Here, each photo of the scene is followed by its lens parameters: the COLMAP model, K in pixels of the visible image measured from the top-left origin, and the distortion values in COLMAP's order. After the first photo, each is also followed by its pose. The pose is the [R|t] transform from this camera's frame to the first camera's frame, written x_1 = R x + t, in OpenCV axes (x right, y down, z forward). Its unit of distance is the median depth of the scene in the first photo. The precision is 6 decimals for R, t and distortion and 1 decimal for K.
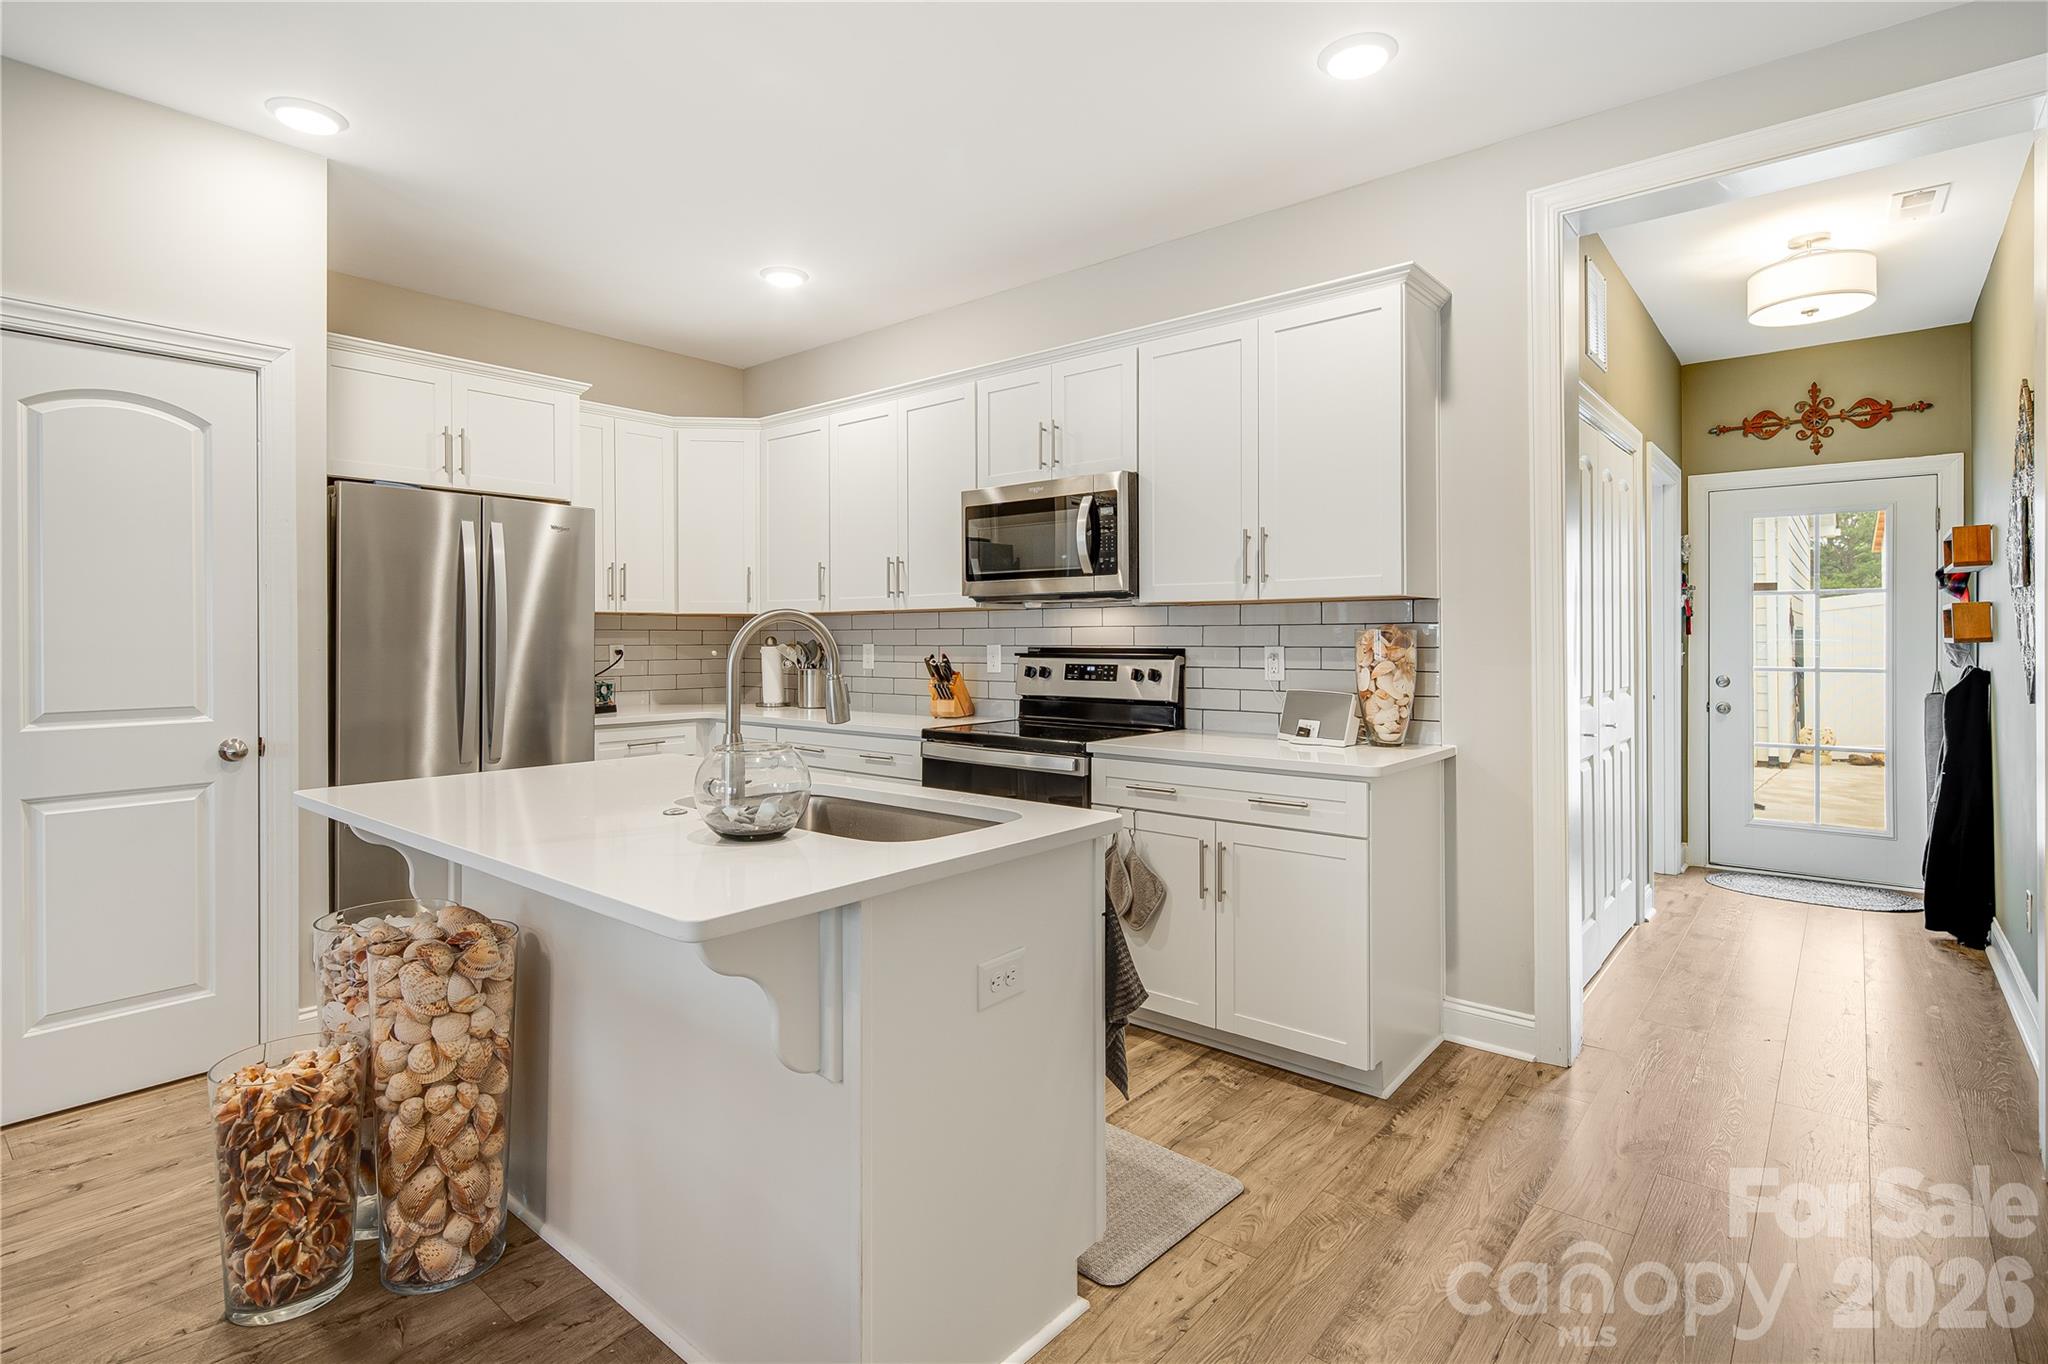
lens RADIAL K [[1001.9, 0, 1013.7], [0, 1001.9, 629.4], [0, 0, 1]] dist [0.004956, -0.002049]
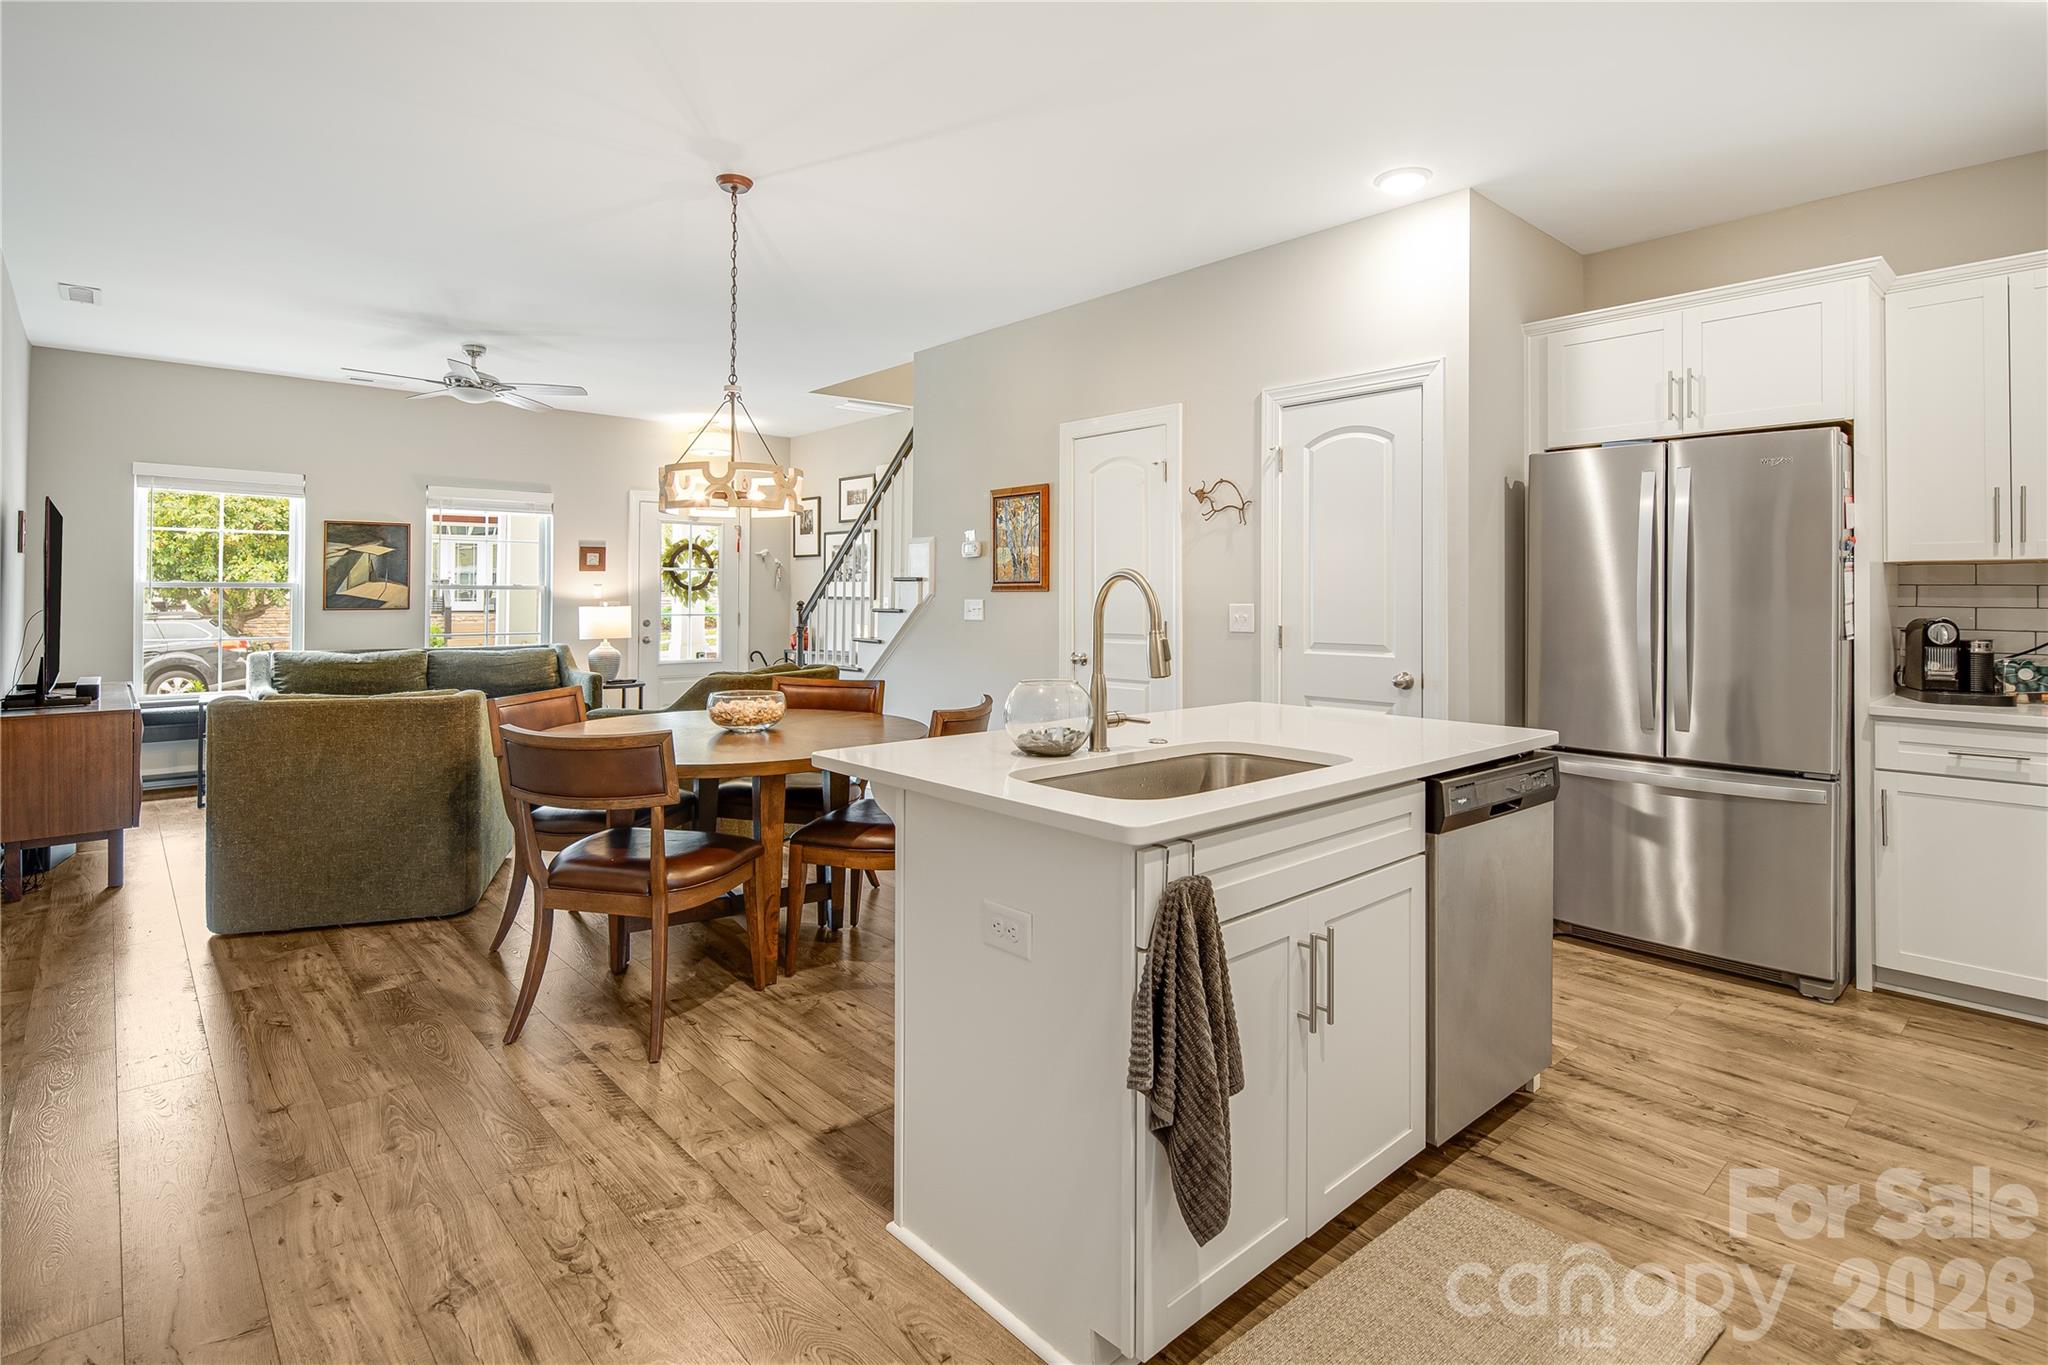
lens RADIAL K [[1001.9, 0, 1015.3], [0, 1001.9, 584.9], [0, 0, 1]] dist [0.004956, -0.002049]
pose [[-0.137448, -0.007789, -0.990478, 0.467381], [0.004403, 0.999954, -0.008475, 0.003385], [0.990499, -0.005526, -0.137407, 0.539293]]
